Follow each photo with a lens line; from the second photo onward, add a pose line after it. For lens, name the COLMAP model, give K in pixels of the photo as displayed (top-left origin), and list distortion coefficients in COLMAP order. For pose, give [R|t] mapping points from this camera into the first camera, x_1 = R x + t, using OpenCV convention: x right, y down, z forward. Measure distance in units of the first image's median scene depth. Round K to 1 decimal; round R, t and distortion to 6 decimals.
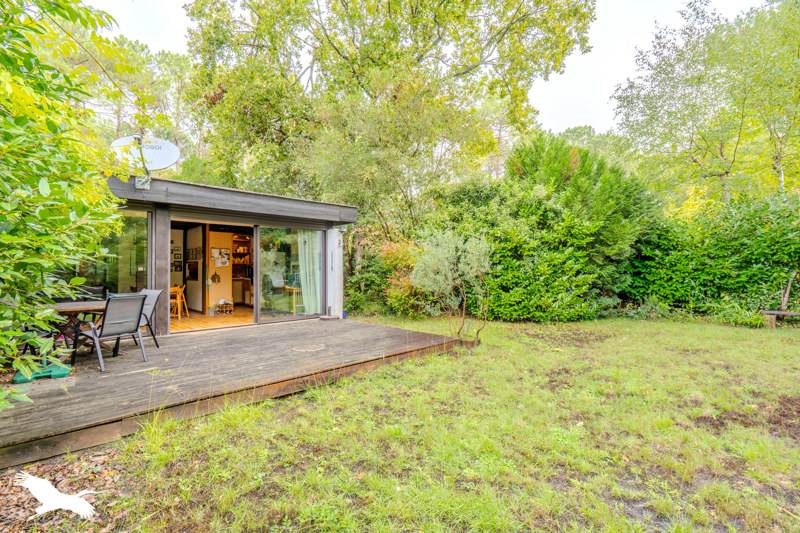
lens RADIAL K [[372.8, 0, 399.3], [0, 372.8, 267.1], [0, 0, 1]] dist [-0.002806, -0.000073]
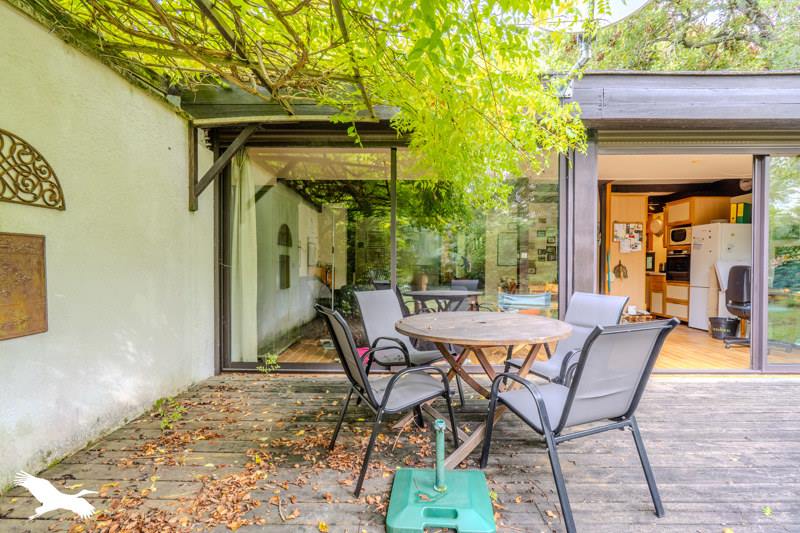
lens RADIAL K [[372.8, 0, 402.9], [0, 372.8, 266.5], [0, 0, 1]] dist [-0.002806, -0.000073]
pose [[0.713296, 0.011646, -0.700766, -0.319342], [-0.001187, 0.999881, 0.015409, 0.012793], [0.700862, -0.010159, 0.713224, 0.313608]]
